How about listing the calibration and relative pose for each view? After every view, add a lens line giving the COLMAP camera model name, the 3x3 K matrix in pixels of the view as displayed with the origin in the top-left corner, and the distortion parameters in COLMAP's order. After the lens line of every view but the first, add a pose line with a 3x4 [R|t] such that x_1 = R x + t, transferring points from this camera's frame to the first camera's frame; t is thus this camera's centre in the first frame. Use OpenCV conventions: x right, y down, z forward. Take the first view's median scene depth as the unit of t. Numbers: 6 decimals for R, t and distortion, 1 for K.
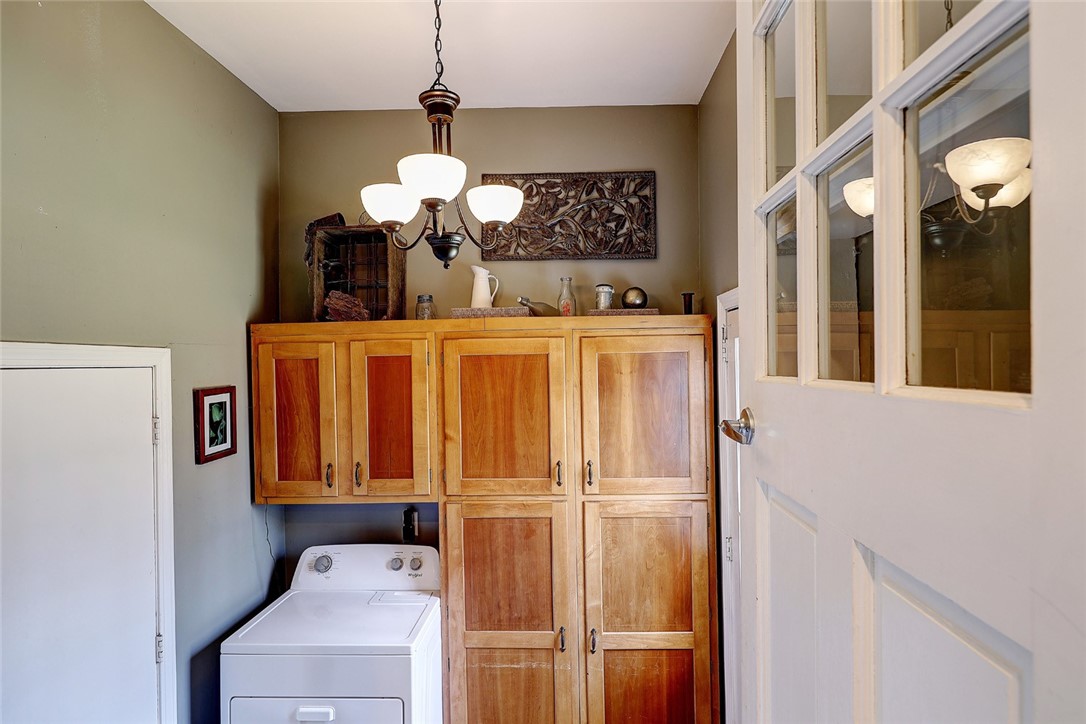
lens RADIAL K [[536.3, 0, 543.0], [0, 536.3, 362.0], [0, 0, 1]] dist [-0.001323, 0.000441]
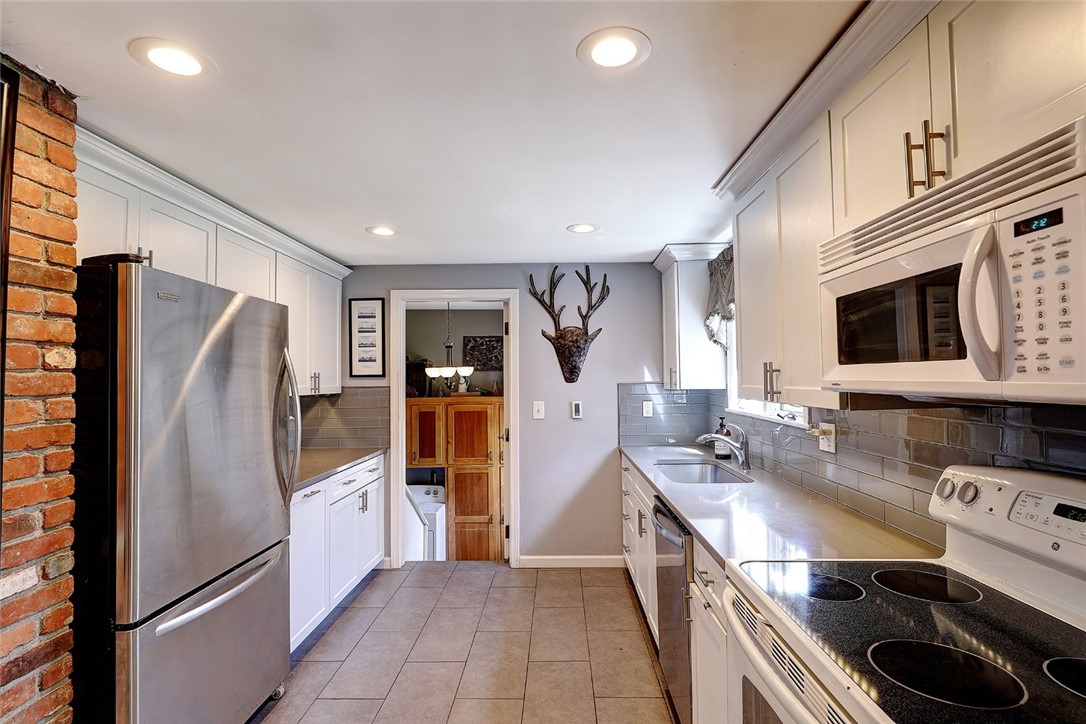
lens RADIAL K [[536.3, 0, 543.0], [0, 536.3, 362.0], [0, 0, 1]] dist [-0.001323, 0.000441]
pose [[0.999767, 0.005052, 0.020975, 0.228445], [-0.004266, 0.999293, -0.037349, -0.158019], [-0.021149, 0.037251, 0.999082, -1.664080]]
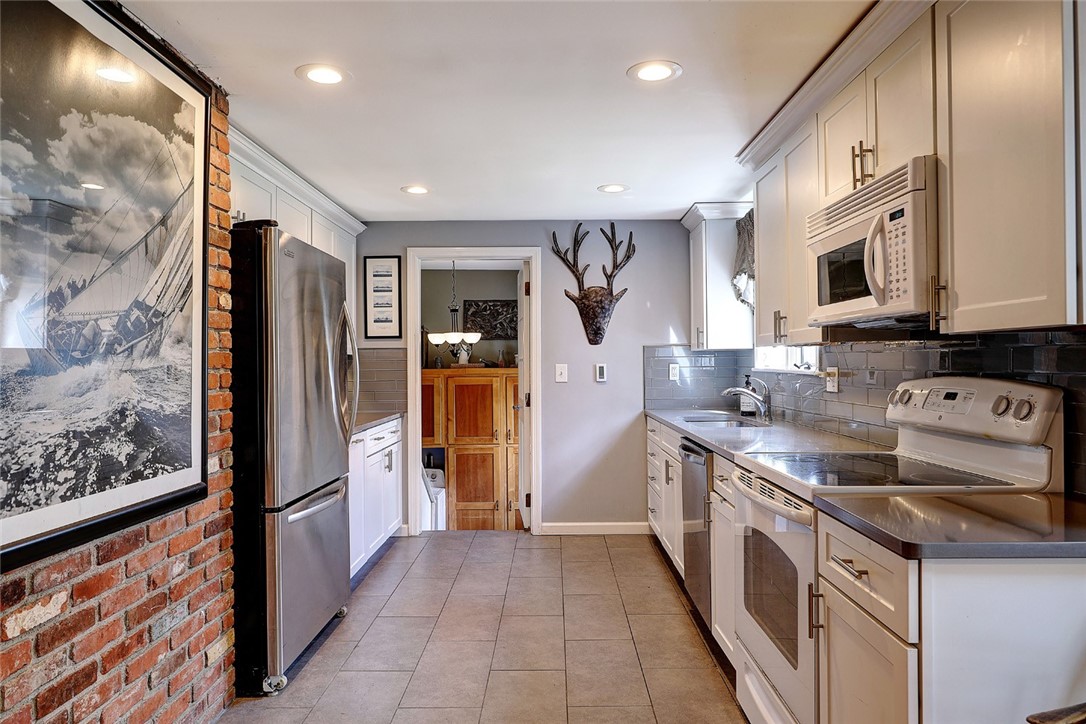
lens RADIAL K [[710.9, 0, 543.0], [0, 710.9, 362.0], [0, 0, 1]] dist [0.003309, -0.000018]
pose [[0.999349, 0.006512, 0.035476, 0.120277], [-0.006173, 0.999934, -0.009646, -0.083698], [-0.035537, 0.009420, 0.999324, -2.119382]]
